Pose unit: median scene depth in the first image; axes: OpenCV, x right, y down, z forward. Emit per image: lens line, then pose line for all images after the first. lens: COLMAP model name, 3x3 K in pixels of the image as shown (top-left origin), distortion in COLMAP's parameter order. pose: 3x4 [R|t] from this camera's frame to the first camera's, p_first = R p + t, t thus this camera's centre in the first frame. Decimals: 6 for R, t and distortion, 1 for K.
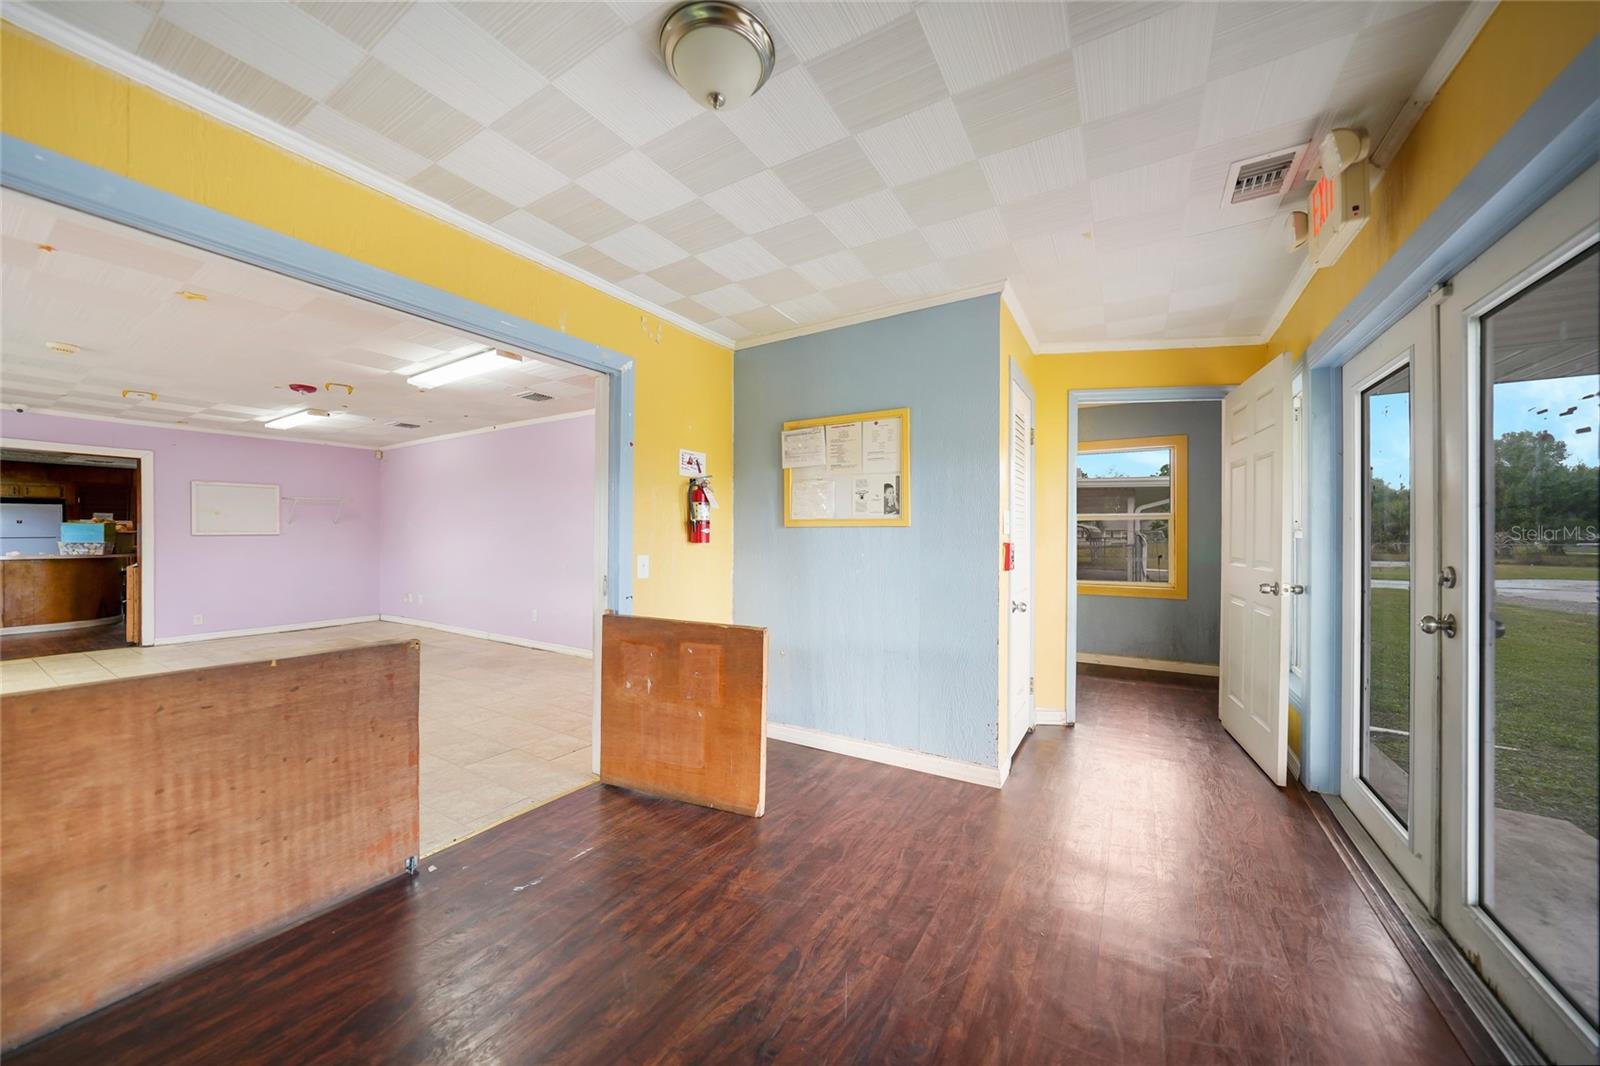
lens RADIAL K [[546.1, 0, 793.3], [0, 546.1, 534.0], [0, 0, 1]] dist [-0.001507, 0.000002]
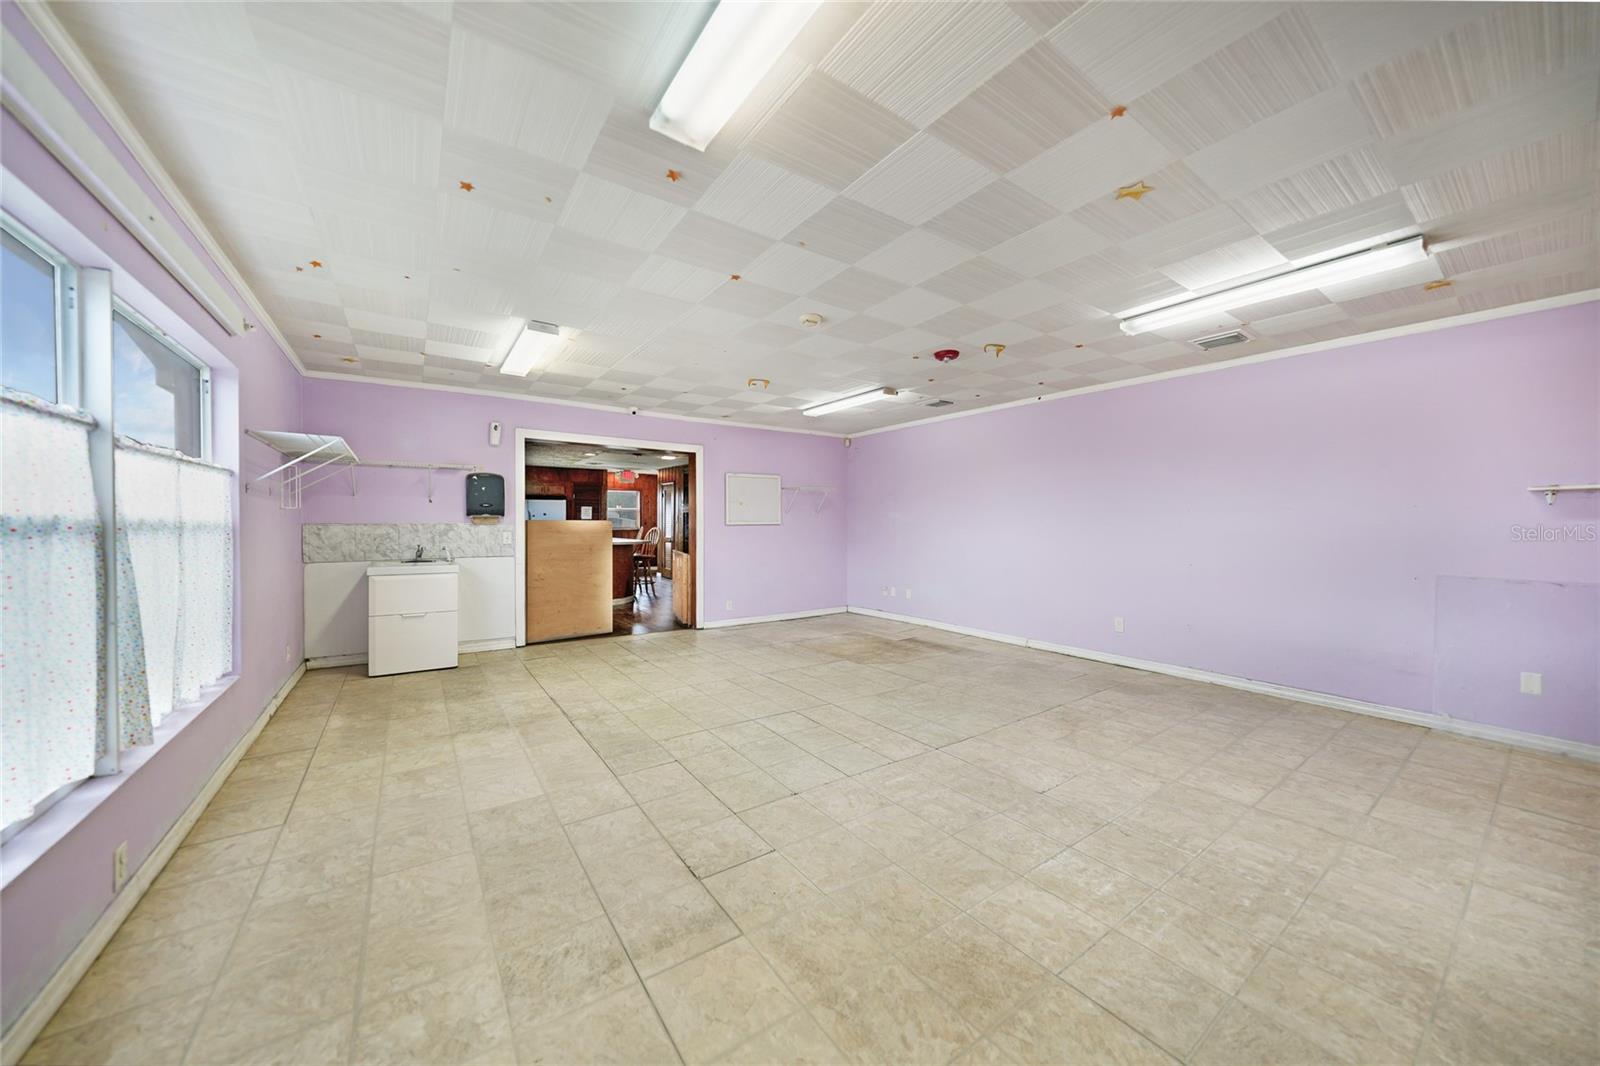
lens RADIAL K [[546.1, 0, 804.1], [0, 546.1, 528.7], [0, 0, 1]] dist [-0.001507, 0.000002]
pose [[0.929071, 0.002550, -0.369892, -0.574350], [0.000277, 0.999971, 0.007590, 0.001544], [0.369901, -0.007154, 0.929044, 0.076985]]
